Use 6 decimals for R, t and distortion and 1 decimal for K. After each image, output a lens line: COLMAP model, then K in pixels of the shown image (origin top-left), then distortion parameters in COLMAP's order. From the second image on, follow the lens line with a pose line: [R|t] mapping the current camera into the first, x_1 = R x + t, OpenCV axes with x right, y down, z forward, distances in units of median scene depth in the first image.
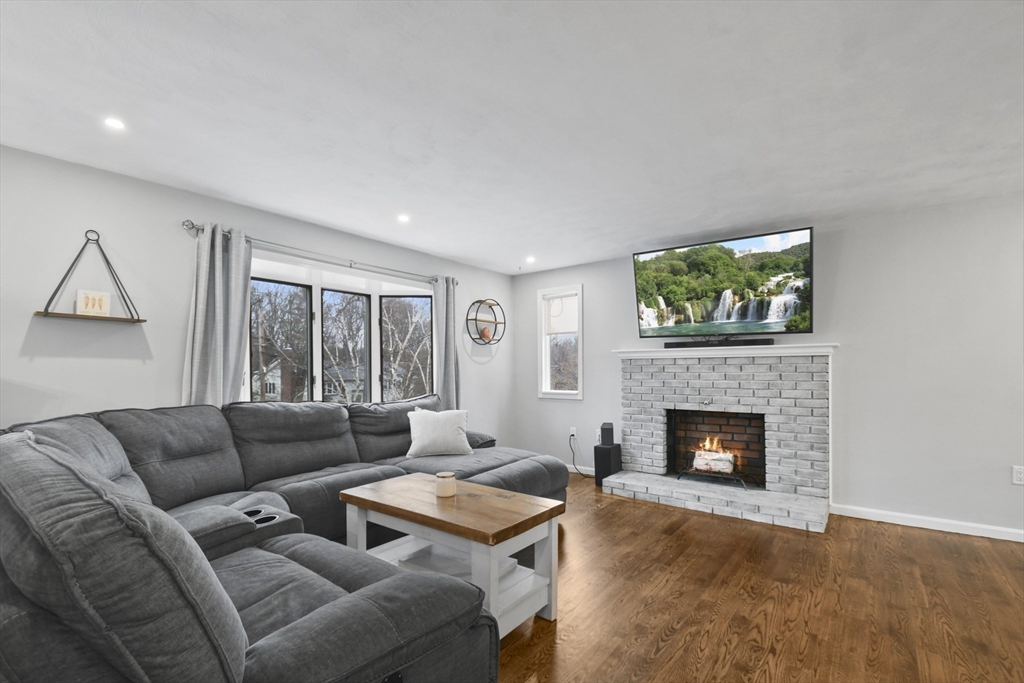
lens RADIAL K [[454.7, 0, 513.2], [0, 454.7, 369.7], [0, 0, 1]] dist [0.036407, 0.000006]
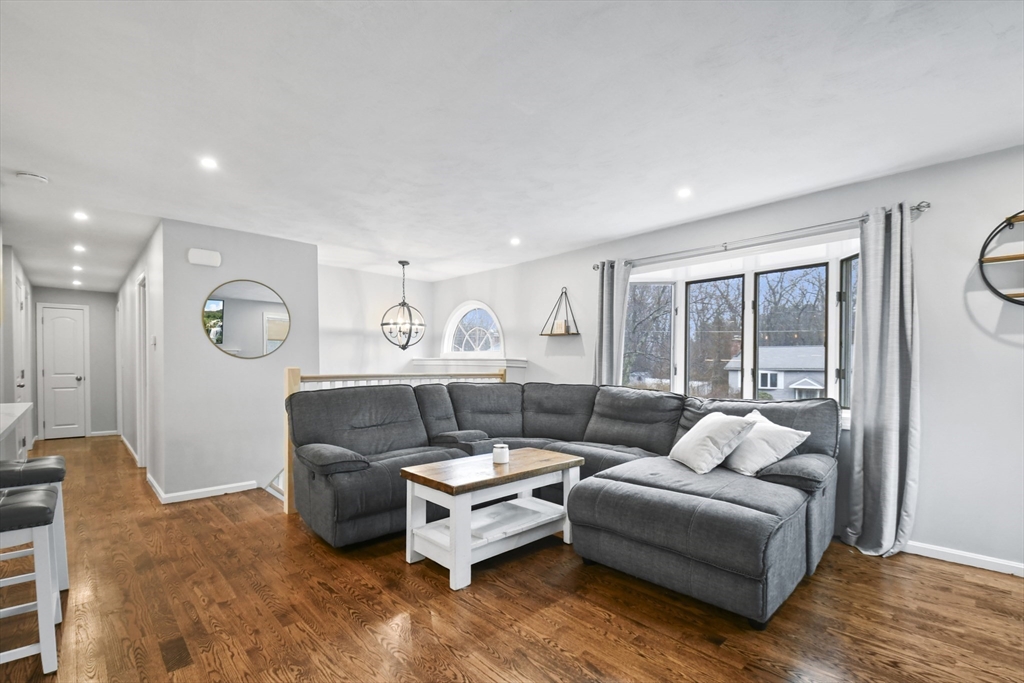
lens RADIAL K [[454.7, 0, 513.2], [0, 454.7, 369.7], [0, 0, 1]] dist [0.036407, 0.000006]
pose [[-0.140898, 0.016526, -0.989886, 0.776021], [-0.000199, 0.999860, 0.016721, 0.000830], [0.990024, 0.002553, -0.140875, 0.879786]]
